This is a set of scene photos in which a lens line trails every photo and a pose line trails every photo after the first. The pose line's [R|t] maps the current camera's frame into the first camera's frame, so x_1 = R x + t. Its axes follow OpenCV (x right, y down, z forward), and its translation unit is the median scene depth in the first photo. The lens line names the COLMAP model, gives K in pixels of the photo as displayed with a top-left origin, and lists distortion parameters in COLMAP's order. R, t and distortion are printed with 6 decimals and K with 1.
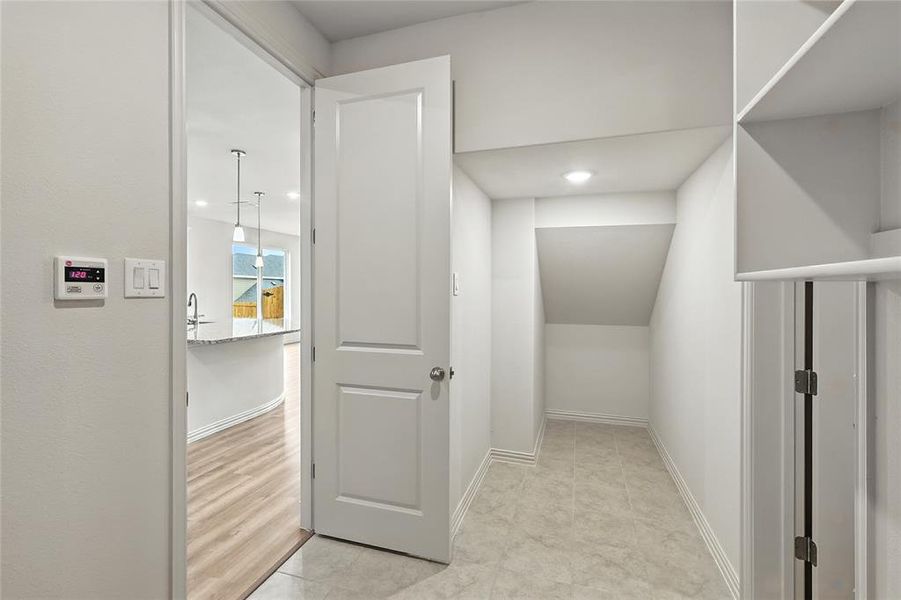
lens RADIAL K [[395.3, 0, 445.9], [0, 395.3, 293.7], [0, 0, 1]] dist [0.001237, 0.001084]
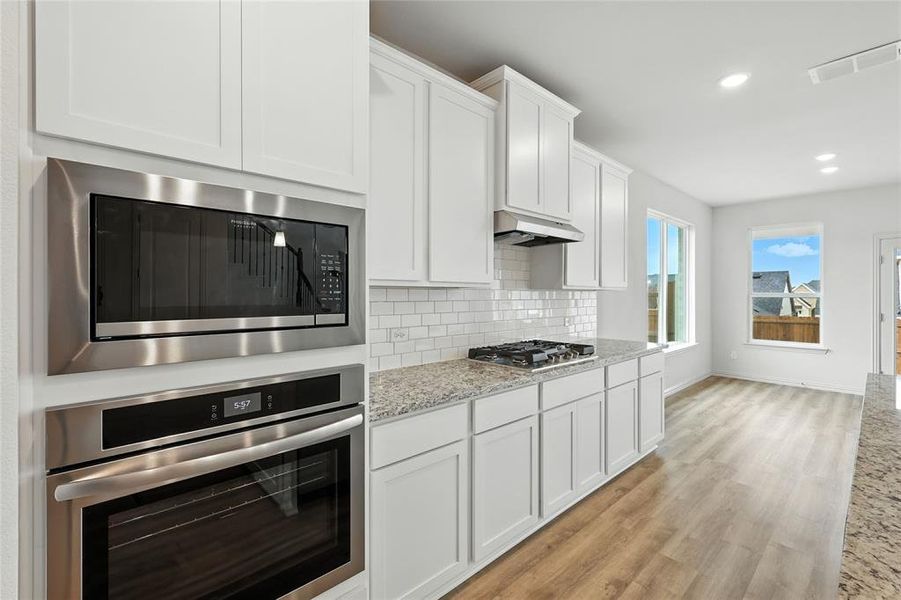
lens RADIAL K [[395.3, 0, 451.6], [0, 395.3, 296.7], [0, 0, 1]] dist [0.001237, 0.001084]
pose [[0.875790, 0.001253, -0.482691, -1.085011], [-0.000324, 0.999998, 0.002007, -0.012725], [0.482693, -0.001602, 0.875788, 0.816617]]
